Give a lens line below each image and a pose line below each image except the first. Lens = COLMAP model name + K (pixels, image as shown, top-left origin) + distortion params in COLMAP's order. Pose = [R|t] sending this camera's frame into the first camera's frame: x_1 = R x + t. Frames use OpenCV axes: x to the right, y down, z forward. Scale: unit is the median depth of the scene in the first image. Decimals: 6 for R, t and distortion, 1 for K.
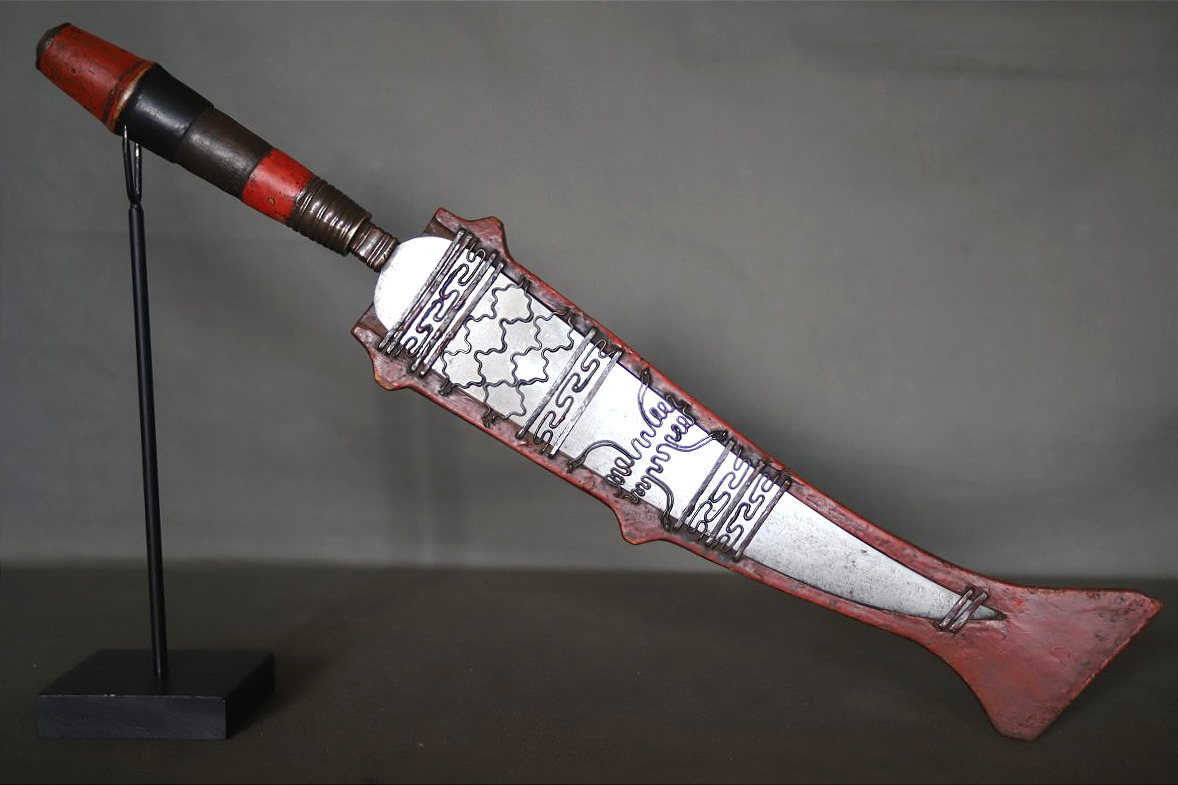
lens RADIAL K [[2043.8, 0, 587.1], [0, 2043.8, 393.7], [0, 0, 1]] dist [0.082124, 0.000000]
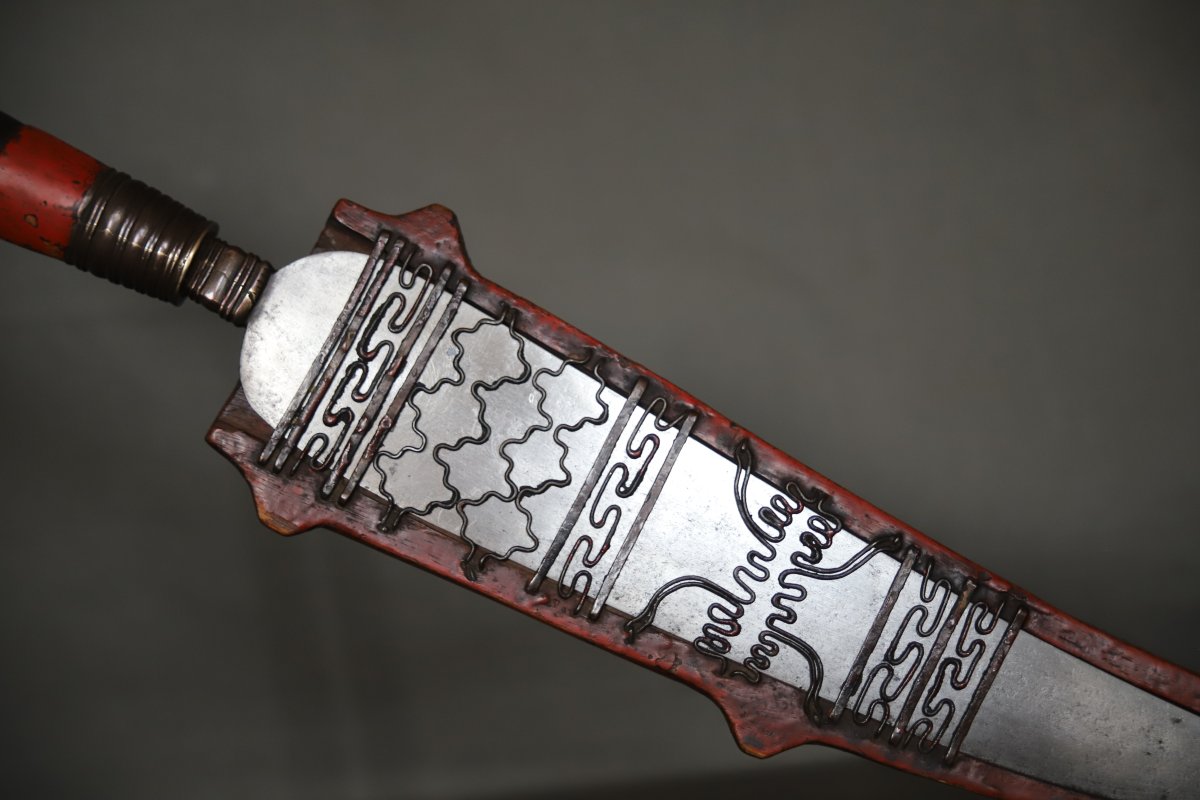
lens RADIAL K [[2393.8, 0, 600.5], [0, 2393.8, 399.7], [0, 0, 1]] dist [0.197560, 0.000000]
pose [[0.990943, -0.119497, 0.061261, -0.048529], [0.121777, 0.991942, -0.034943, -0.005042], [-0.056592, 0.042087, 0.997510, 0.346927]]
